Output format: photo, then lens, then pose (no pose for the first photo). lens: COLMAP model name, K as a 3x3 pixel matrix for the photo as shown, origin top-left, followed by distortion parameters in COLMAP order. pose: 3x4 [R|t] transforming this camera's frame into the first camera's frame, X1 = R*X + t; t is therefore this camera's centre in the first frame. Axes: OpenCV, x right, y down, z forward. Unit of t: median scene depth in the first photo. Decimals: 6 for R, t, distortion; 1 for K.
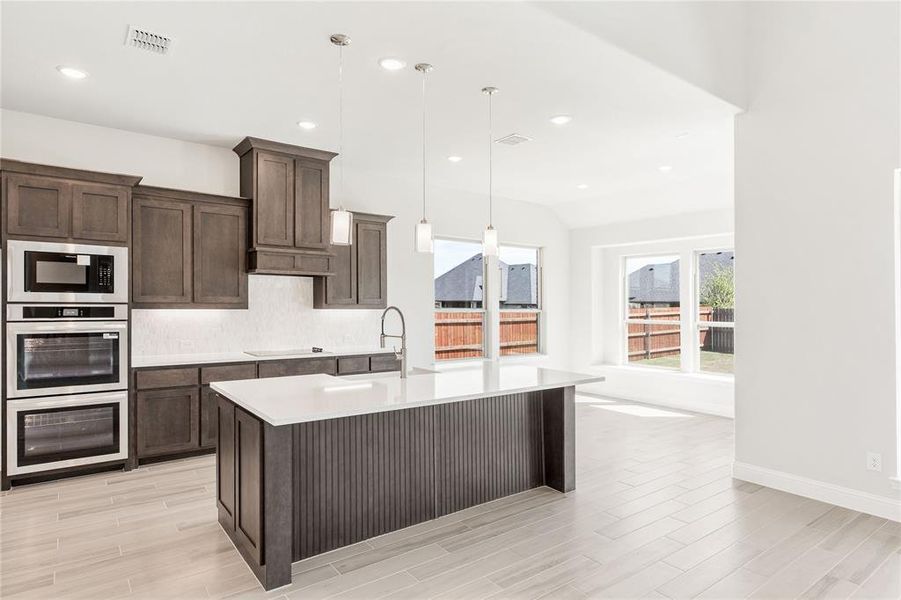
lens RADIAL K [[510.0, 0, 453.6], [0, 510.0, 294.5], [0, 0, 1]] dist [0.001889, -0.000642]
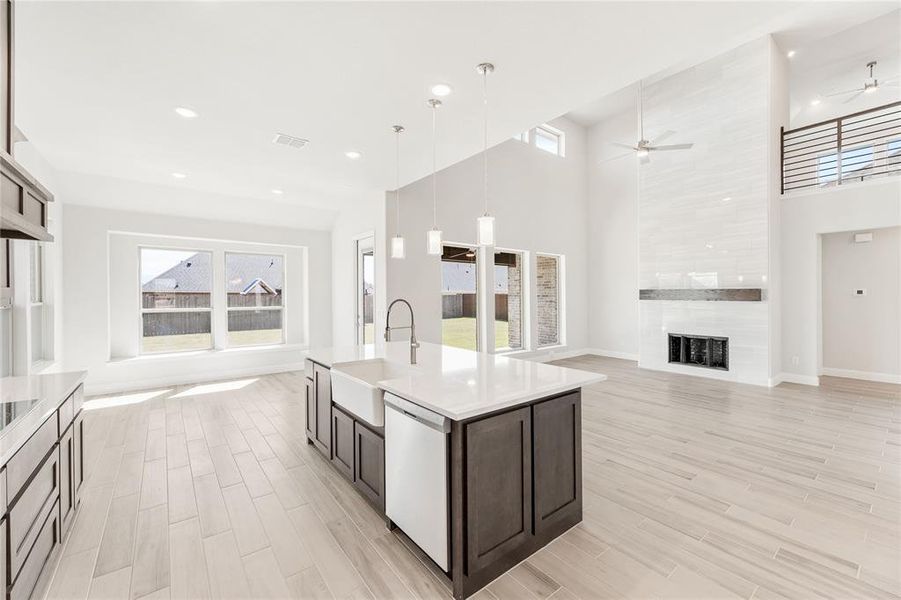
lens RADIAL K [[360.4, 0, 448.4], [0, 360.4, 297.1], [0, 0, 1]] dist [0.000313, 0.000024]
pose [[-0.030761, -0.009724, 0.999479, -0.738335], [-0.019530, 0.999768, 0.009126, 0.008717], [-0.999336, -0.019239, -0.030943, 0.802718]]
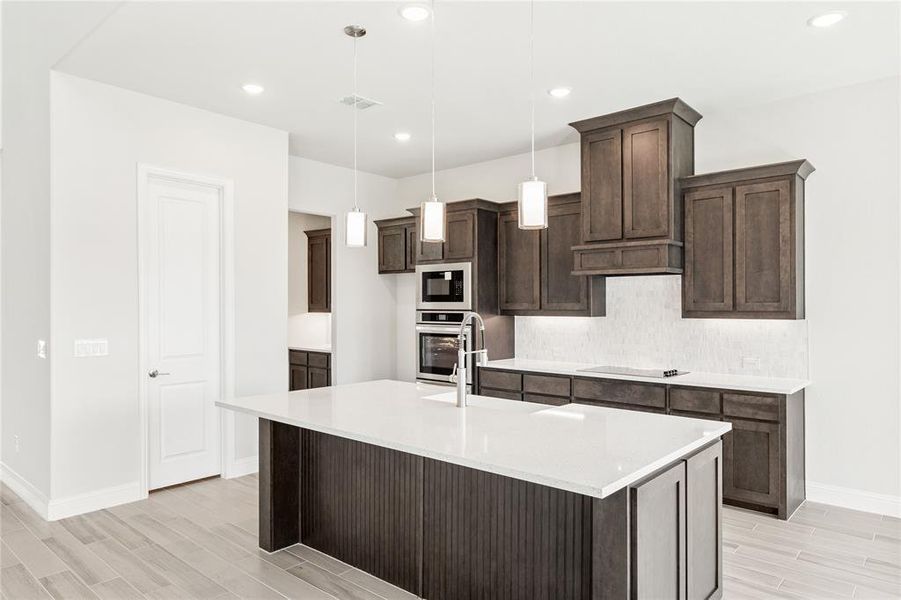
lens RADIAL K [[568.9, 0, 450.2], [0, 568.9, 308.7], [0, 0, 1]] dist [0.002033, -0.000157]
pose [[0.214952, -0.003460, -0.976619, 0.615871], [0.017185, 0.999852, 0.000240, 0.012654], [0.976473, -0.016834, 0.214979, 0.678247]]
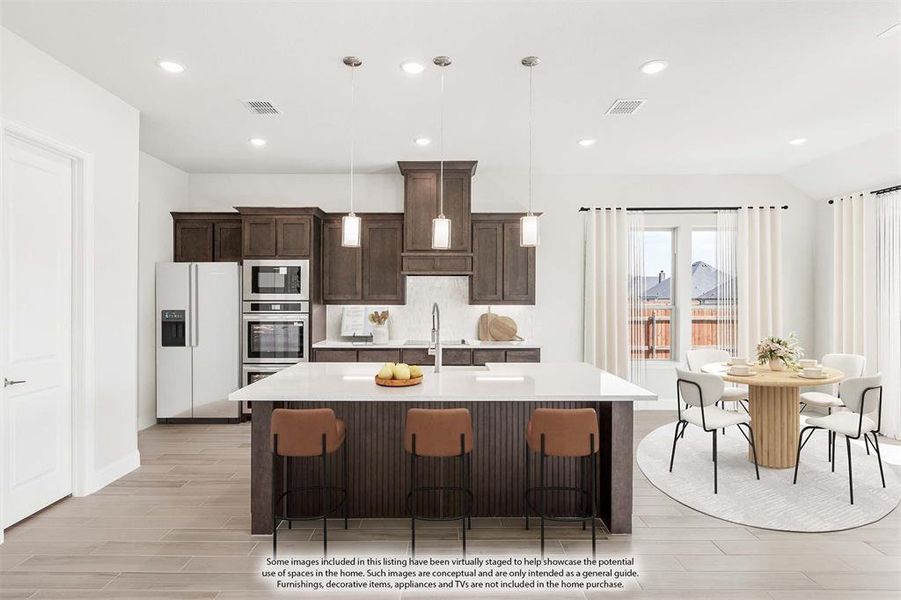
lens RADIAL K [[458.0, 0, 444.8], [0, 458.0, 299.3], [0, 0, 1]] dist [-0.003487, -0.000647]
pose [[0.801398, -0.006130, -0.598100, 0.388194], [0.016285, 0.999800, 0.011573, 0.005252], [0.597910, -0.019014, 0.801338, 0.234065]]
